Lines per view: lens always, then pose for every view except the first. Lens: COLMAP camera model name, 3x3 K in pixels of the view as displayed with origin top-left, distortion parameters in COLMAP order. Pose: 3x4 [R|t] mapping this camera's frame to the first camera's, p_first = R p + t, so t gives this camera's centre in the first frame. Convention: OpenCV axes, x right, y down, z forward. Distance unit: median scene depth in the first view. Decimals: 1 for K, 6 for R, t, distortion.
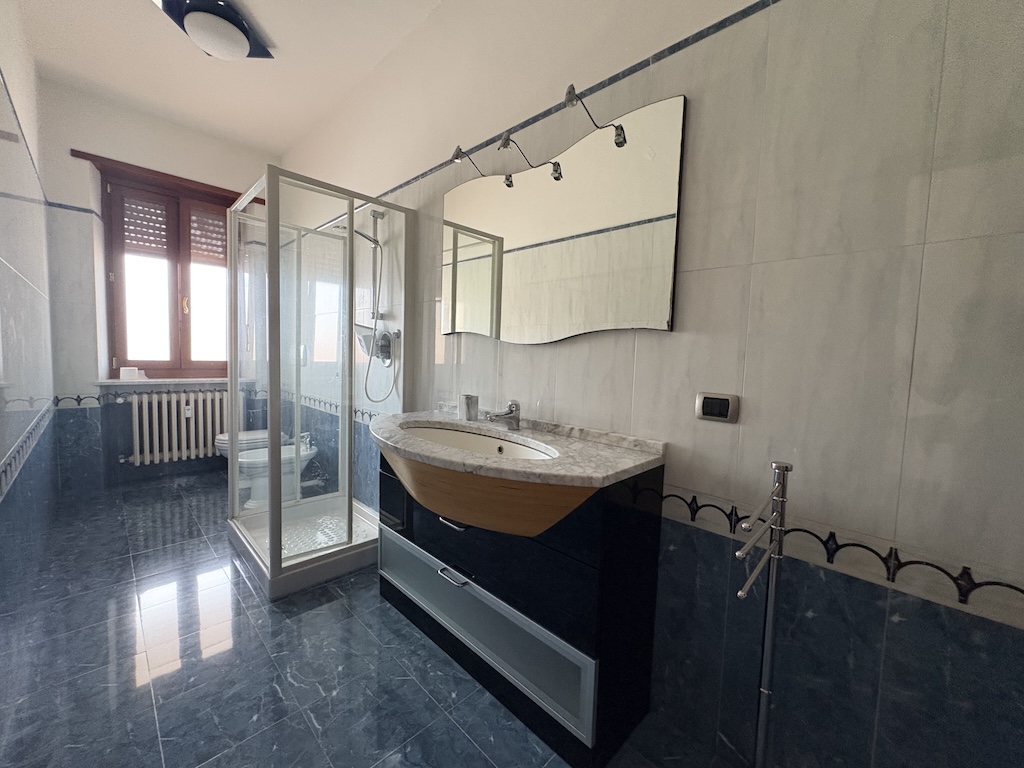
lens RADIAL K [[411.5, 0, 518.0], [0, 411.5, 387.0], [0, 0, 1]] dist [0.000340, -0.000075]
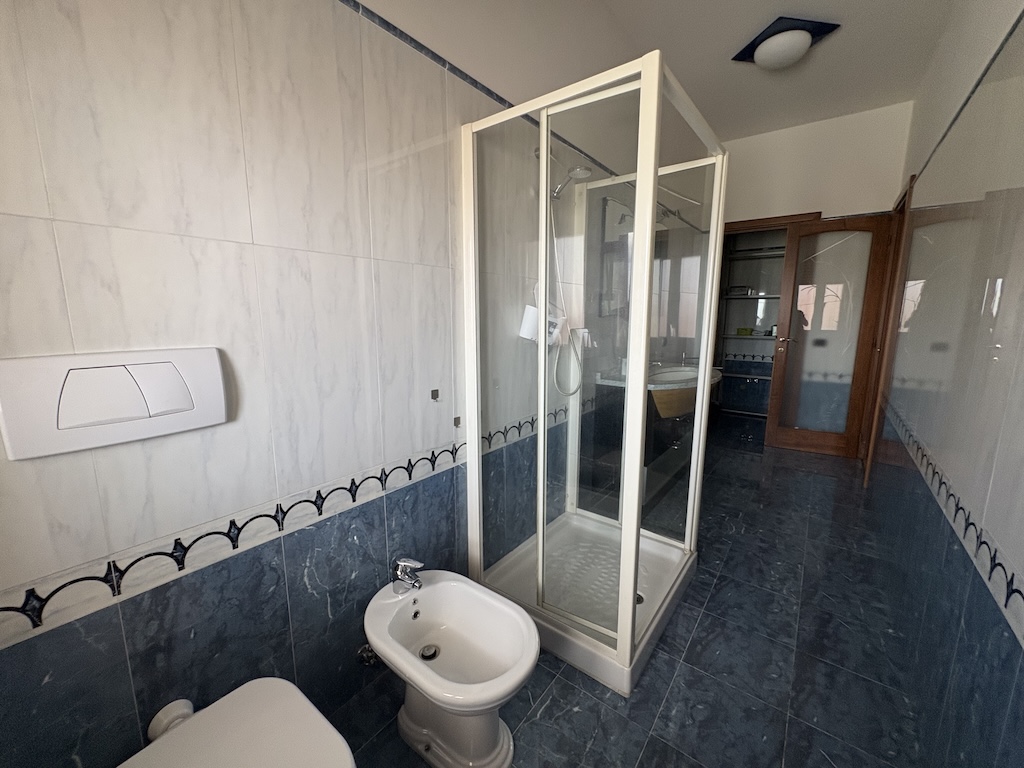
lens RADIAL K [[411.5, 0, 515.1], [0, 411.5, 381.8], [0, 0, 1]] dist [0.000340, -0.000075]
pose [[-0.118485, -0.126267, 0.984895, -0.189217], [0.156591, 0.977094, 0.144105, -0.021585], [-0.980531, 0.171300, -0.095998, 0.182195]]
